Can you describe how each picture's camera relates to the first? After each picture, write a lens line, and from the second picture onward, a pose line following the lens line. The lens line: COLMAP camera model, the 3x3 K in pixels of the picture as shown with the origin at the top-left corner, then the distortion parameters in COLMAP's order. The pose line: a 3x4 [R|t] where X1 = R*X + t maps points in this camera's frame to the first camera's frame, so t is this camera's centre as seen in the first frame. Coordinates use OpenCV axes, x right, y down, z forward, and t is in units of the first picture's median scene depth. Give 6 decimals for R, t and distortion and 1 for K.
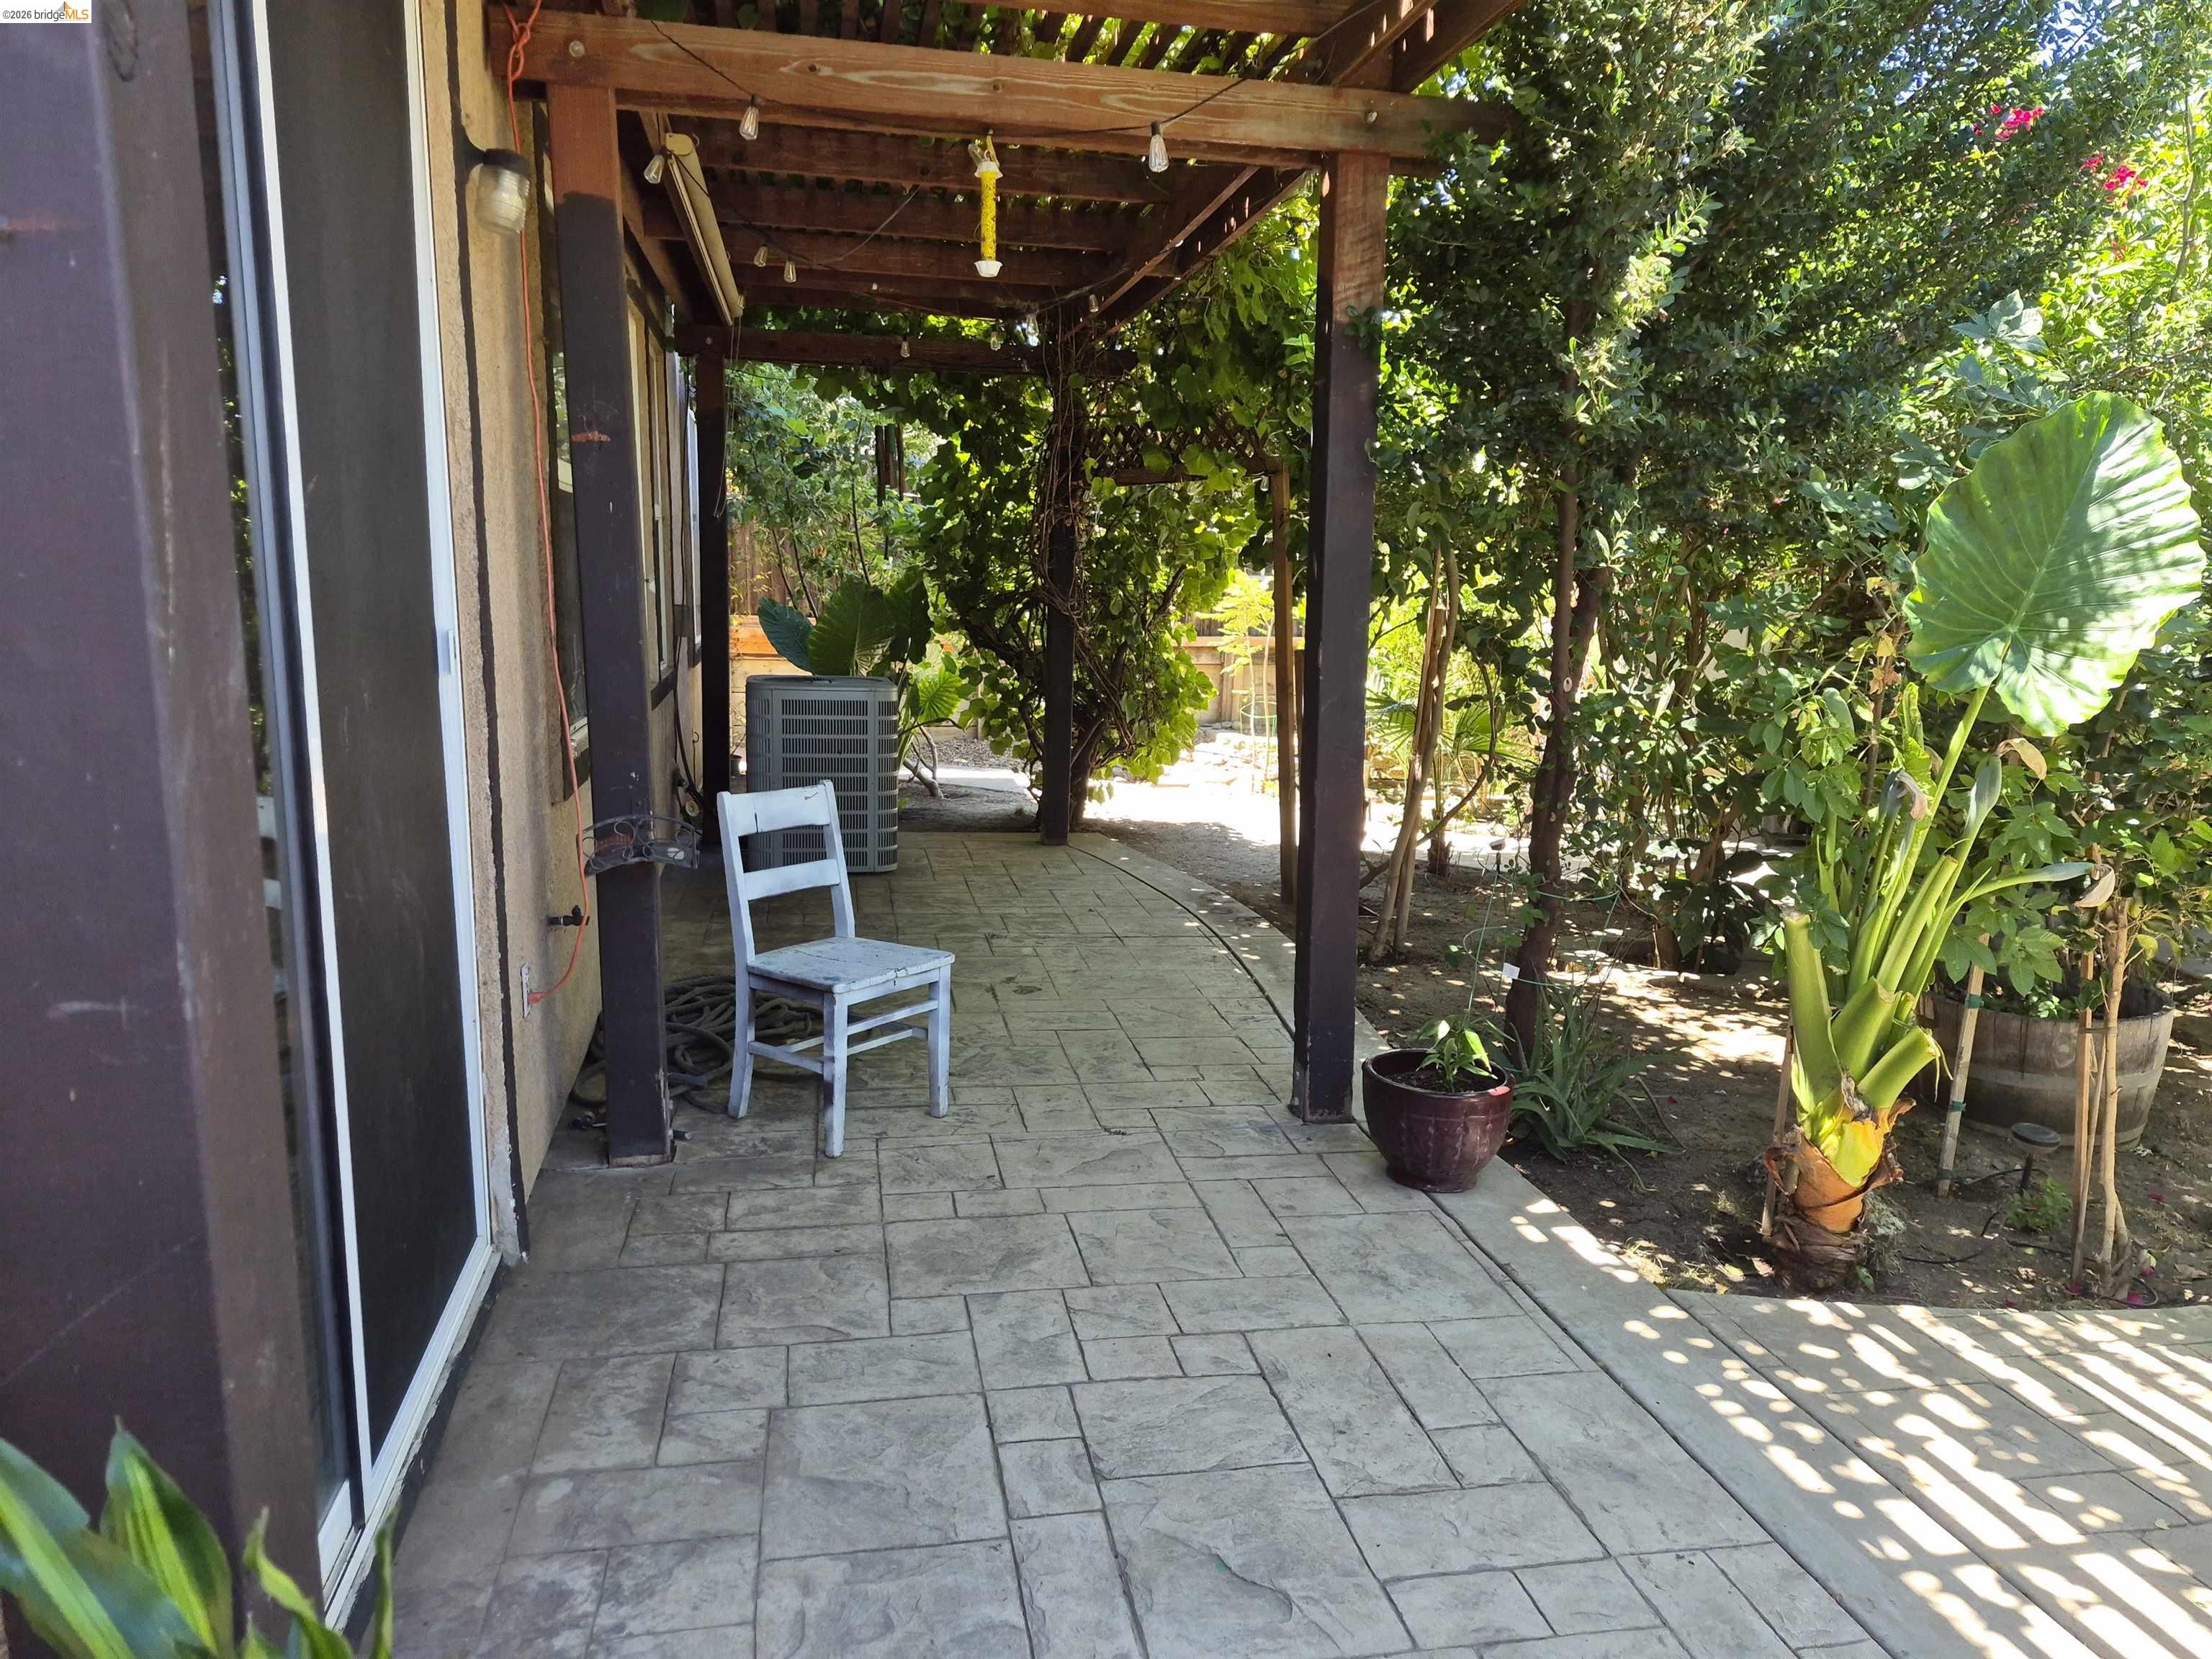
lens RADIAL K [[1547.1, 0, 1105.9], [0, 1547.1, 830.4], [0, 0, 1]] dist [0.050257, -0.033674]
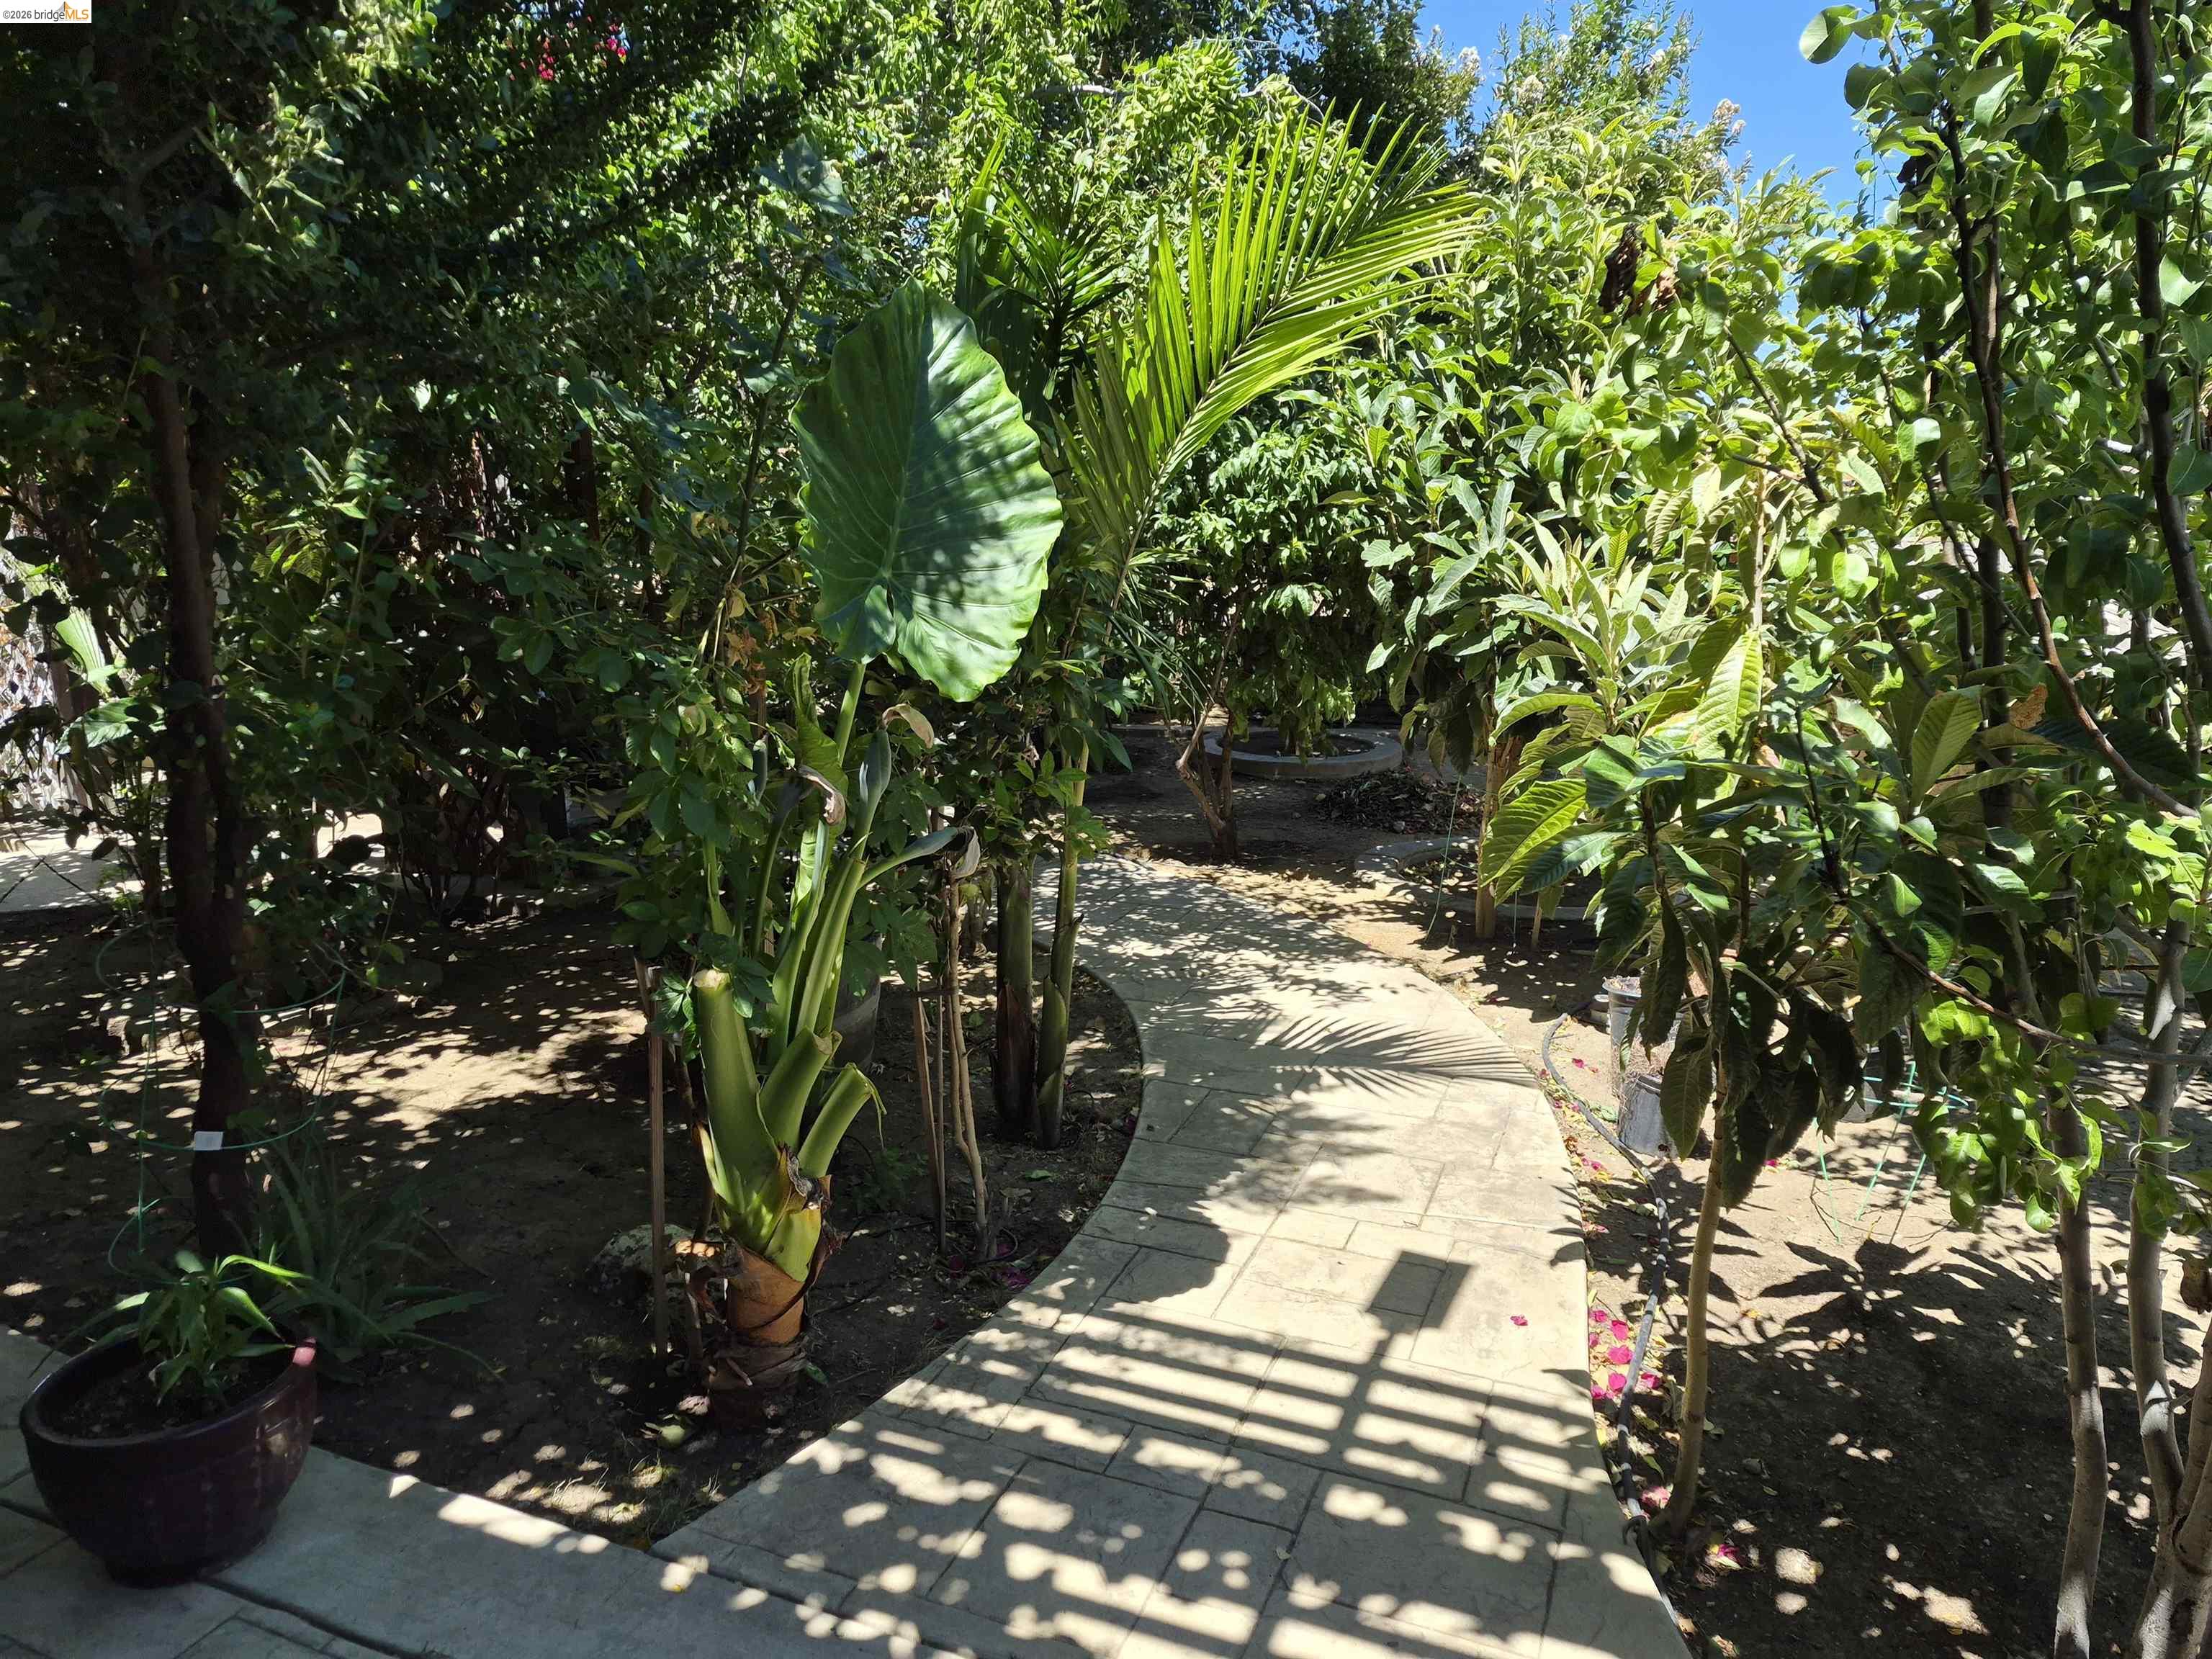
lens RADIAL K [[1547.1, 0, 1106.9], [0, 1547.1, 839.0], [0, 0, 1]] dist [0.050257, -0.033674]
pose [[0.582191, -0.208797, 0.785785, -0.014648], [0.164495, 0.976725, 0.137658, -0.083918], [-0.796238, 0.049114, 0.602986, 0.430628]]
